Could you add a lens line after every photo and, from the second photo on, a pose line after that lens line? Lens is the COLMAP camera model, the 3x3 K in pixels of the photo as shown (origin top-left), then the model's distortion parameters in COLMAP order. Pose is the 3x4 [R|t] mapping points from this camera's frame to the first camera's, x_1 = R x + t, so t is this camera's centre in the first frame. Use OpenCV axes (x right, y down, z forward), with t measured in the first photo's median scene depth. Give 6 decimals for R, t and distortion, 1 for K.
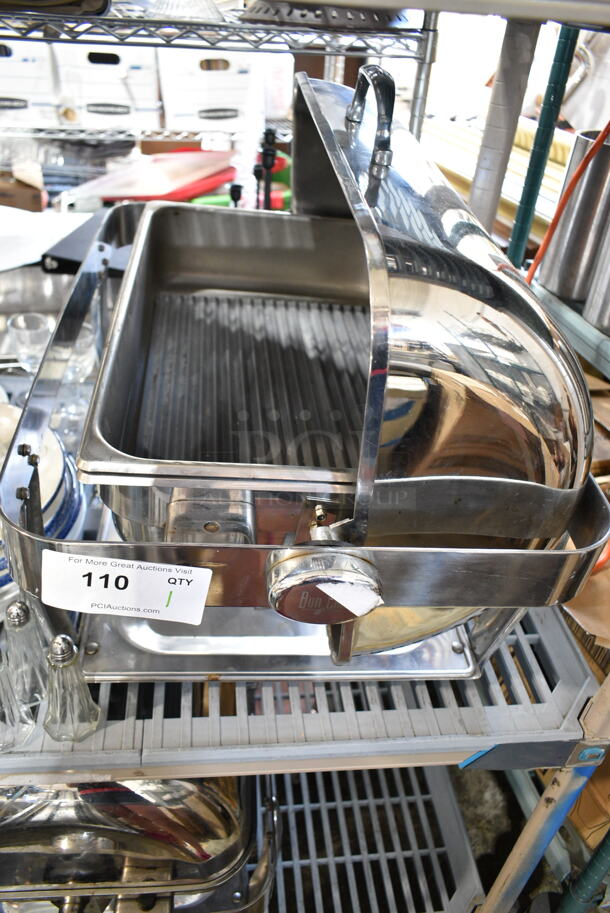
lens RADIAL K [[701.8, 0, 301.7], [0, 701.8, 434.8], [0, 0, 1]] dist [-0.002848, -0.002535]
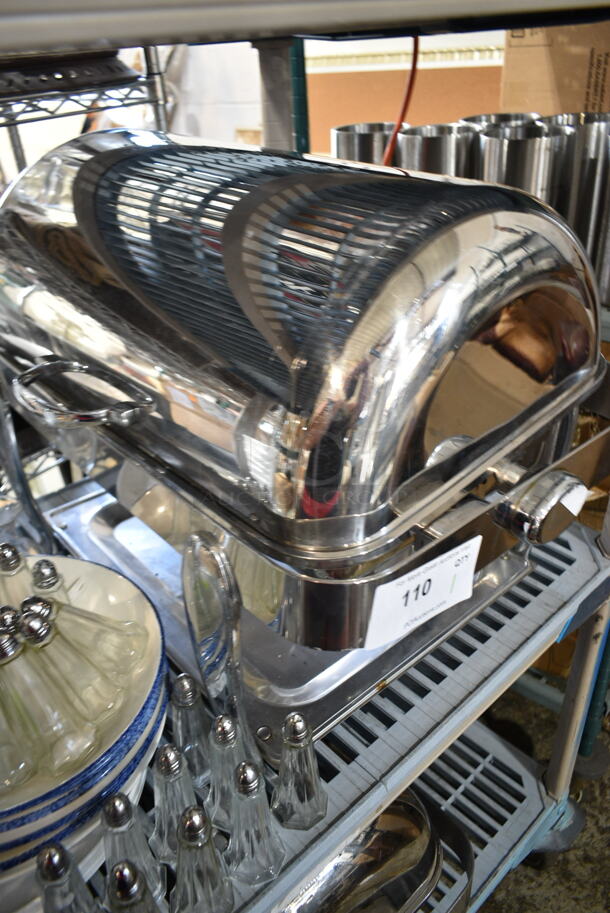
lens RADIAL K [[701.8, 0, 301.7], [0, 701.8, 434.8], [0, 0, 1]] dist [-0.002848, -0.002535]
pose [[0.798663, -0.395250, 0.453779, -0.349817], [0.420708, 0.905894, 0.048594, -0.052280], [-0.430282, 0.152098, 0.889788, 0.061036]]
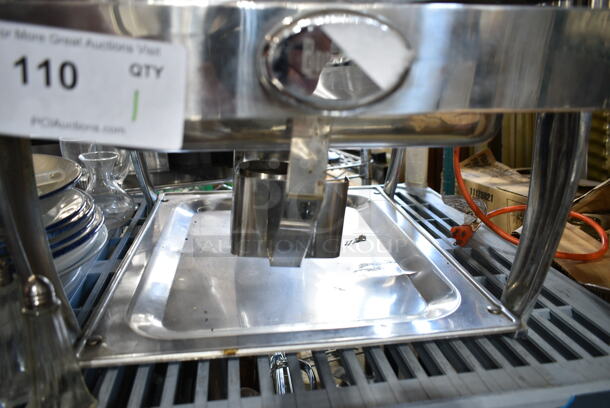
lens RADIAL K [[468.9, 0, 308.2], [0, 468.9, 185.6], [0, 0, 1]] dist [-0.002848, -0.002535]
pose [[0.992950, -0.117895, 0.012281, -0.008513], [0.115631, 0.940645, -0.319086, 0.231644], [0.026066, 0.318257, 0.947646, 0.253426]]
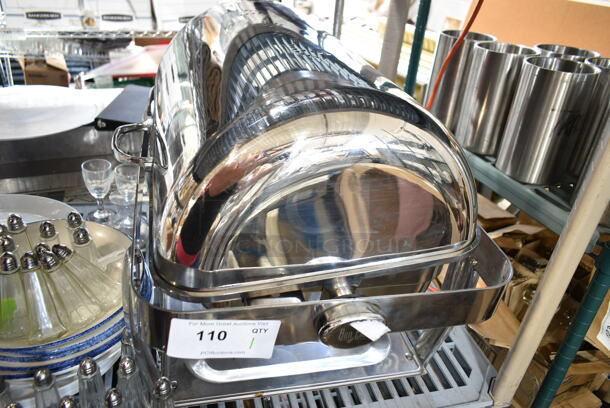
lens RADIAL K [[468.9, 0, 308.2], [0, 468.9, 185.6], [0, 0, 1]] dist [-0.002848, -0.002535]
pose [[0.988479, -0.066100, 0.136165, -0.085116], [0.076699, 0.994296, -0.074112, -0.010367], [-0.130490, 0.083702, 0.987910, -0.025251]]
